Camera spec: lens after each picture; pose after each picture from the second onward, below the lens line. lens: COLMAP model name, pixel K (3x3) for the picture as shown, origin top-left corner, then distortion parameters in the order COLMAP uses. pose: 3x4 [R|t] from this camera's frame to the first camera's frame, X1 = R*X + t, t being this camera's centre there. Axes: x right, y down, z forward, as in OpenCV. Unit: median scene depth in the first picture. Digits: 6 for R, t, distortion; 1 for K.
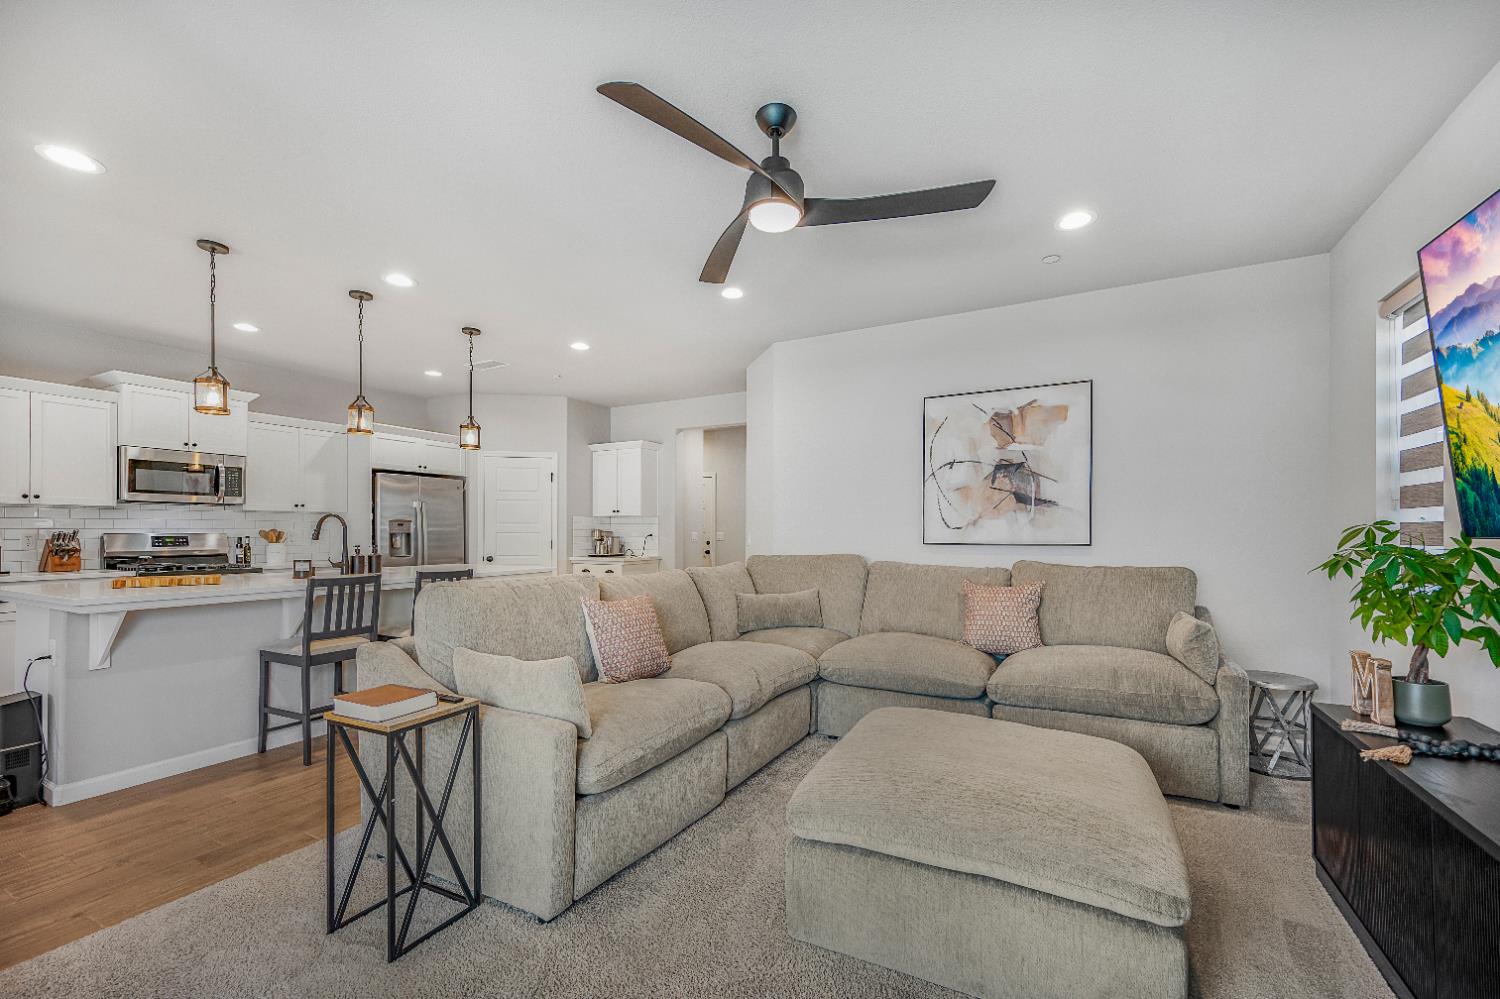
lens RADIAL K [[618.8, 0, 751.4], [0, 618.8, 530.2], [0, 0, 1]] dist [0.001628, 0.000640]
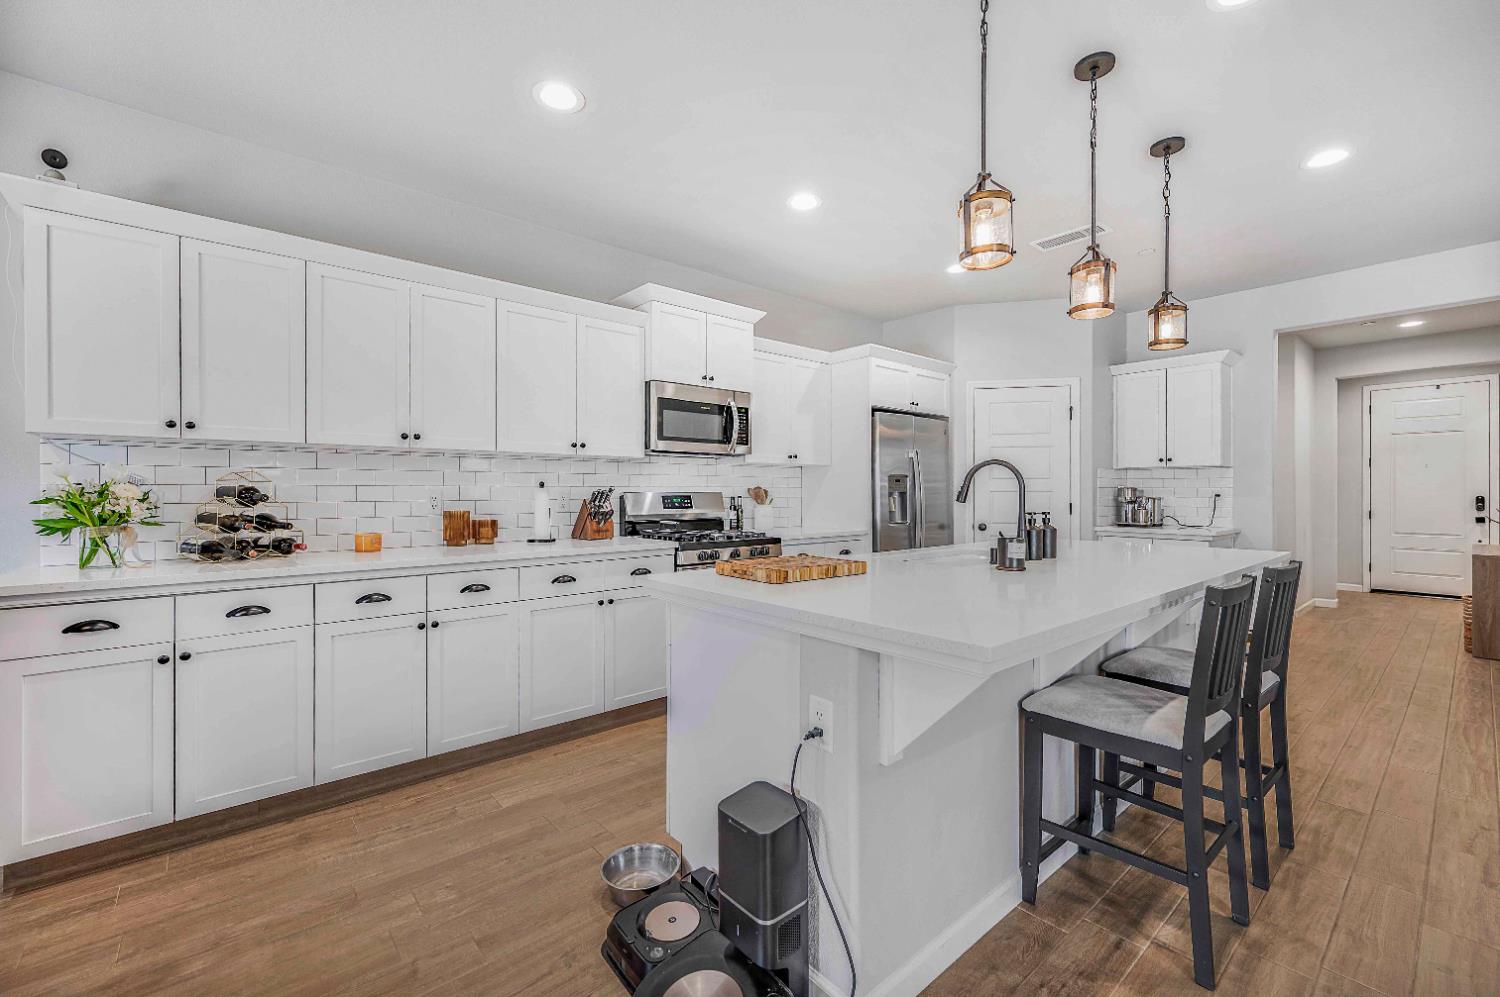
lens RADIAL K [[625.9, 0, 750.0], [0, 625.9, 498.5], [0, 0, 1]] dist [0.001178, 0.000075]
pose [[0.929057, 0.003693, -0.369919, -0.563605], [0.001289, 0.999912, 0.013220, 0.002800], [0.369935, -0.012759, 0.928970, 0.285966]]
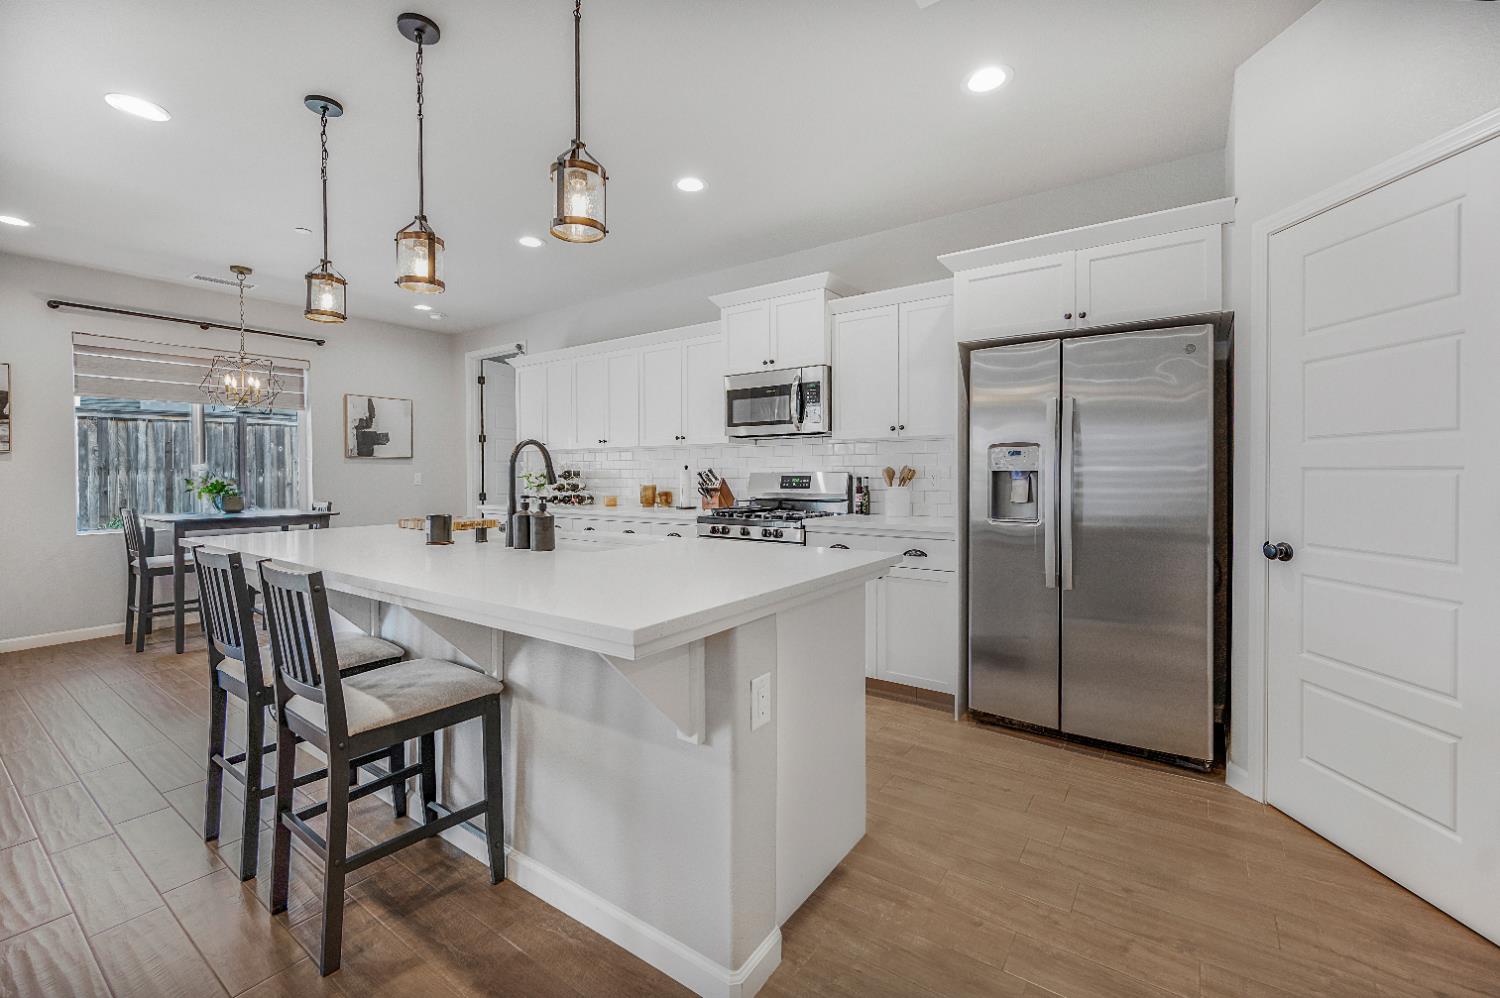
lens RADIAL K [[615.9, 0, 750.2], [0, 615.9, 490.8], [0, 0, 1]] dist [-0.000101, 0.000110]
pose [[-0.122948, 0.029761, -0.991967, -0.104455], [0.007097, 0.999551, 0.029109, 0.005268], [0.992388, -0.003461, -0.123104, 1.071041]]
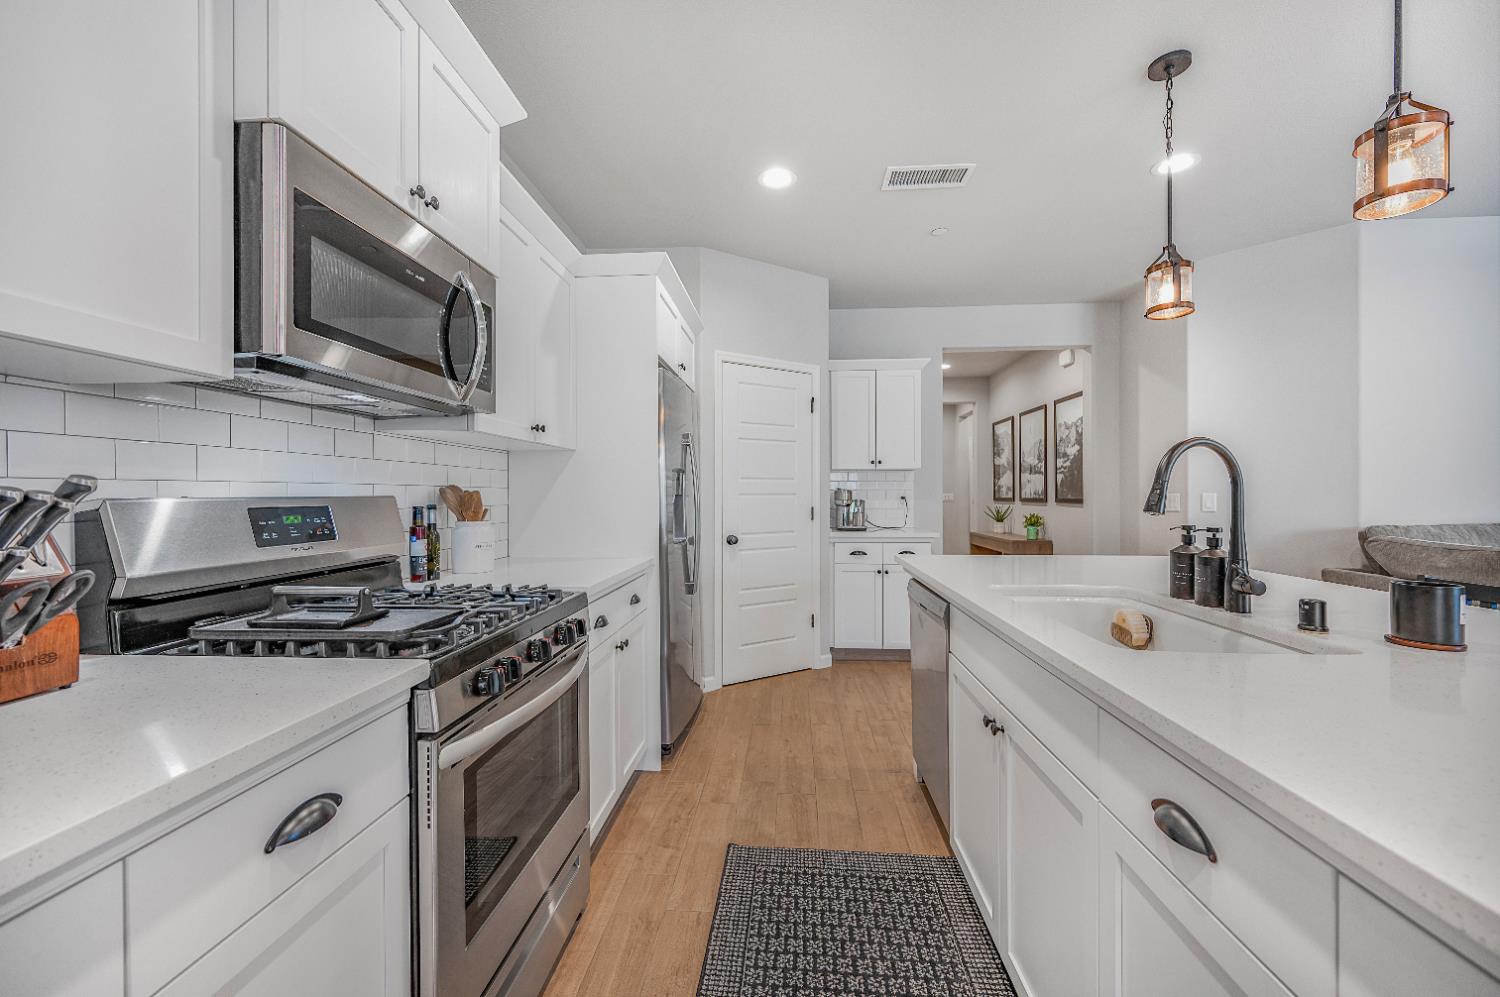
lens RADIAL K [[591.2, 0, 748.7], [0, 591.2, 500.4], [0, 0, 1]] dist [0.000603, 0.000241]
pose [[0.919780, -0.007588, 0.392360, -0.872444], [0.003329, 0.999928, 0.011535, 0.004003], [-0.392420, -0.009304, 0.919739, 0.673780]]
